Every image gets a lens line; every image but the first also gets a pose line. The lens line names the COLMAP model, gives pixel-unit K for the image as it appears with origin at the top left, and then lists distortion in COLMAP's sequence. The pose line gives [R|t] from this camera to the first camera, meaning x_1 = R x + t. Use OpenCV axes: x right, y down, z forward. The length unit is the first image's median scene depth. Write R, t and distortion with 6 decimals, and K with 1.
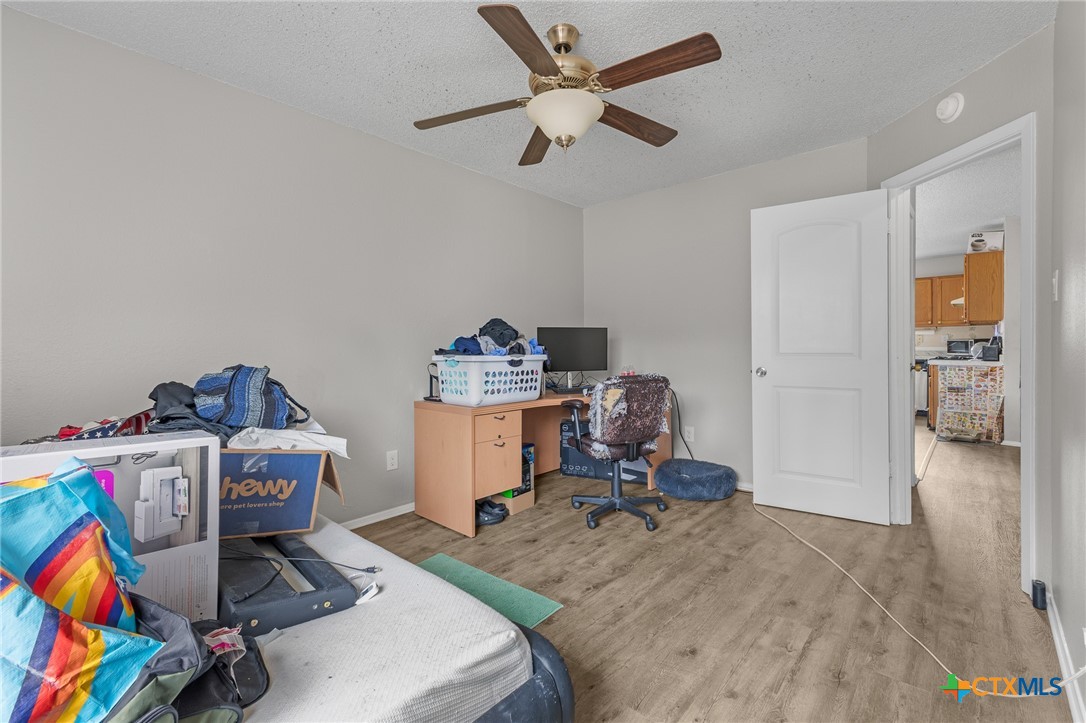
lens RADIAL K [[470.0, 0, 541.5], [0, 470.0, 350.0], [0, 0, 1]] dist [0.007246, -0.000001]
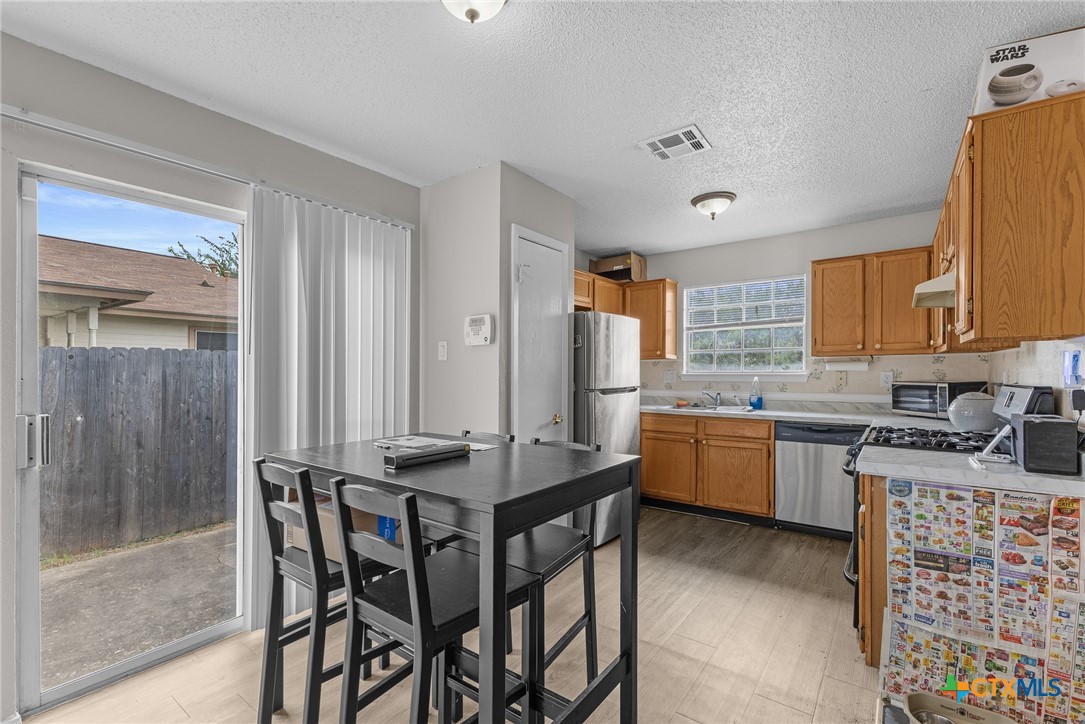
lens RADIAL K [[469.5, 0, 551.0], [0, 469.5, 379.0], [0, 0, 1]] dist [0.007246, -0.000001]
pose [[0.993816, -0.002327, 0.111017, 0.593089], [0.001493, 0.999970, 0.007598, -0.037828], [-0.111032, -0.007385, 0.993789, 0.725561]]
